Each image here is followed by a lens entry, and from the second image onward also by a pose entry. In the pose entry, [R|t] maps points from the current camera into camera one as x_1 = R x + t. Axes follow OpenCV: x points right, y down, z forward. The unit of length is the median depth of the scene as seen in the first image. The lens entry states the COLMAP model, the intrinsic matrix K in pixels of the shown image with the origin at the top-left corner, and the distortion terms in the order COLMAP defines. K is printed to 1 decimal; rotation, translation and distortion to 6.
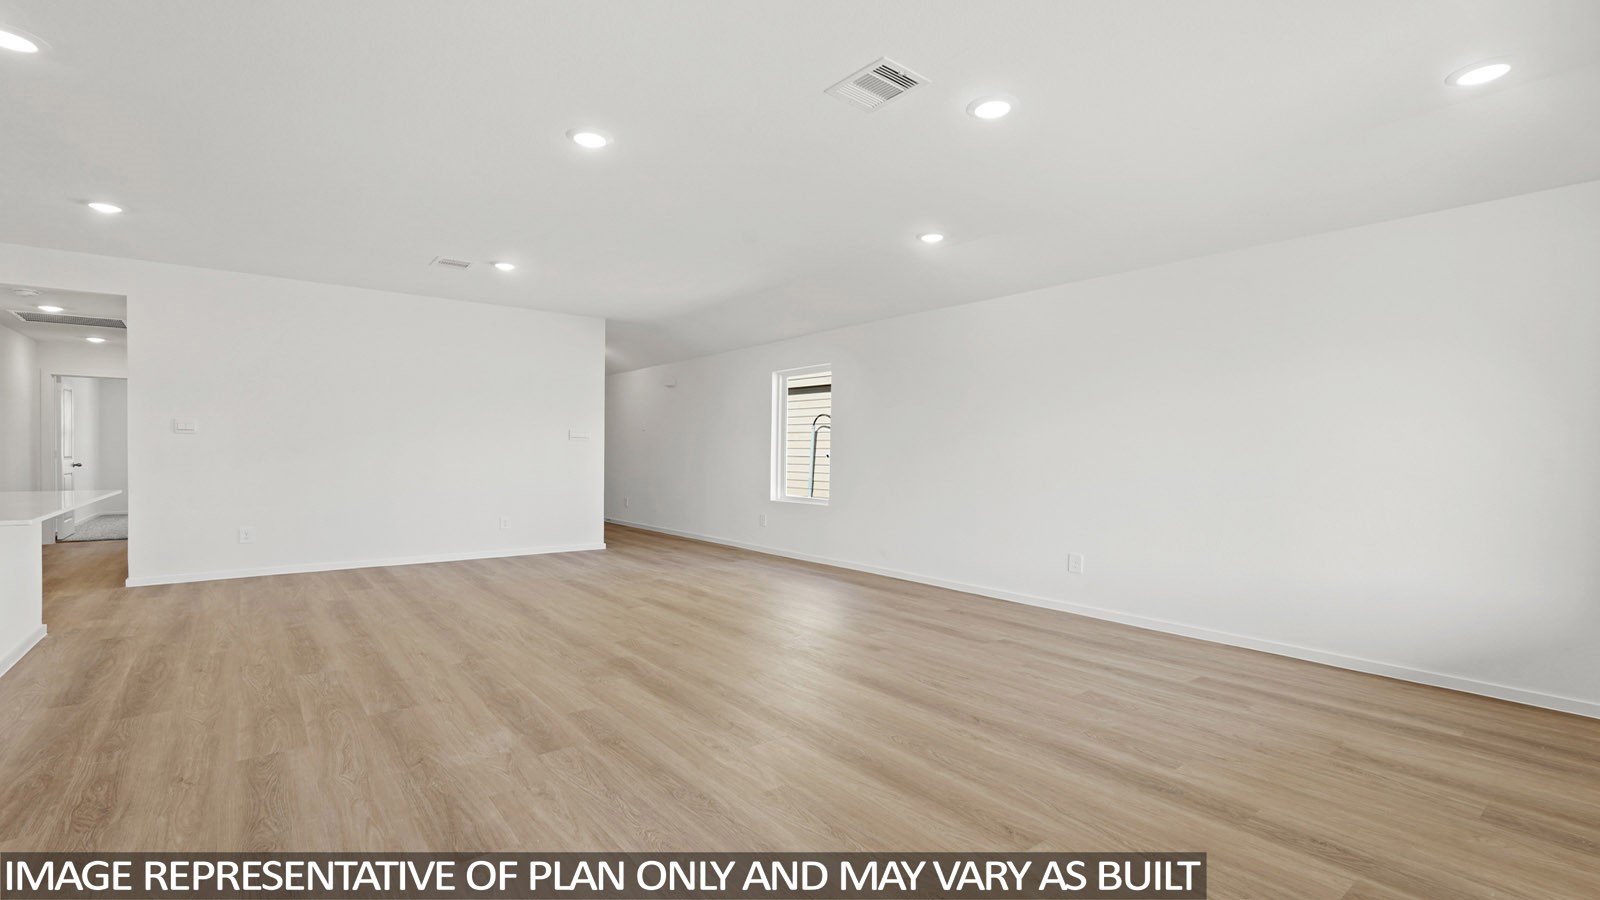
lens RADIAL K [[715.0, 0, 796.3], [0, 715.0, 452.6], [0, 0, 1]] dist [-0.003834, 0.000706]
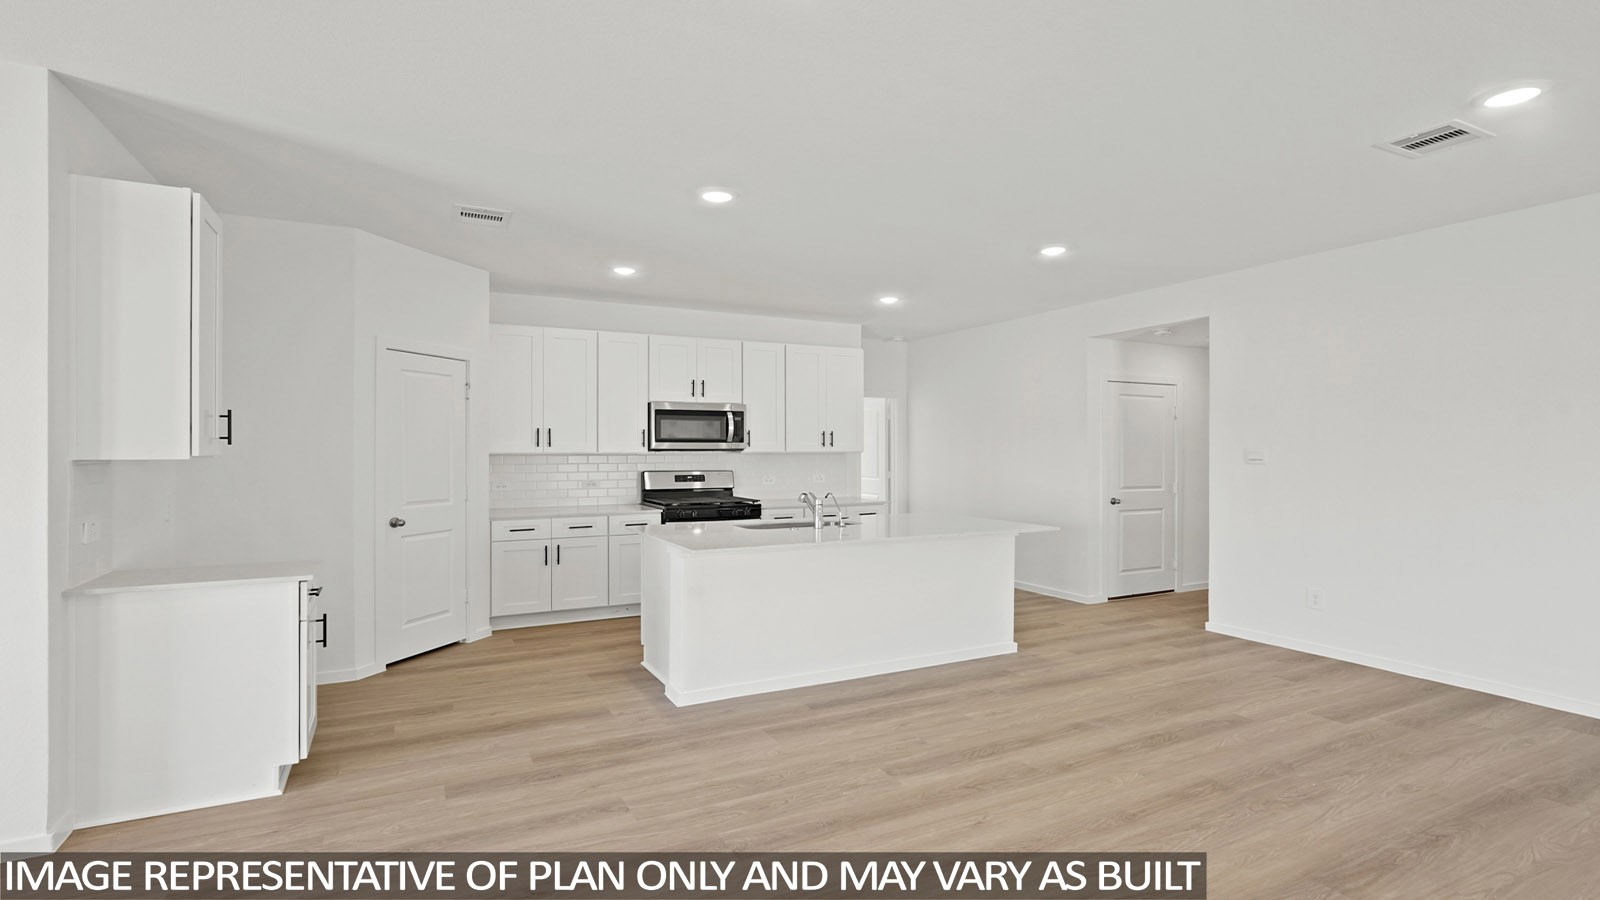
lens RADIAL K [[769.9, 0, 803.7], [0, 769.9, 450.1], [0, 0, 1]] dist [0.000319, -0.001755]
pose [[-0.182495, -0.006704, -0.983184, 0.248801], [-0.002273, 0.999977, -0.006397, -0.068442], [0.983204, 0.001067, -0.182506, 1.174789]]
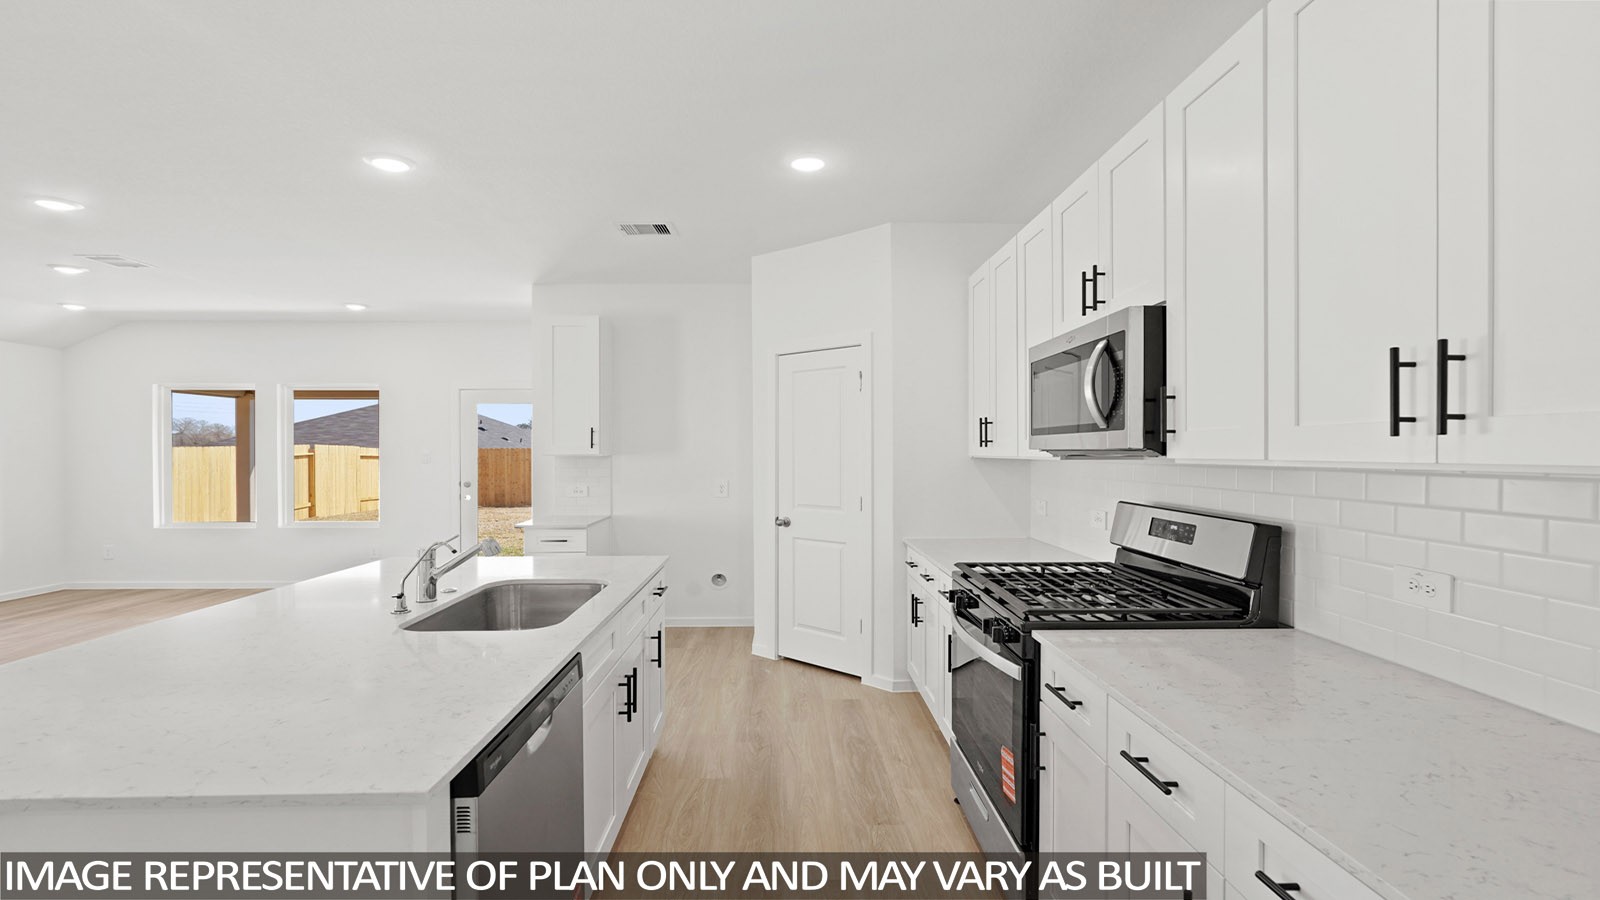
lens RADIAL K [[757.1, 0, 797.3], [0, 757.1, 449.1], [0, 0, 1]] dist [-0.012663, 0.000563]
pose [[-0.799497, -0.006411, 0.600637, -1.968823], [-0.005583, 0.999979, 0.003241, -0.086038], [-0.600645, -0.000762, -0.799516, 1.315127]]
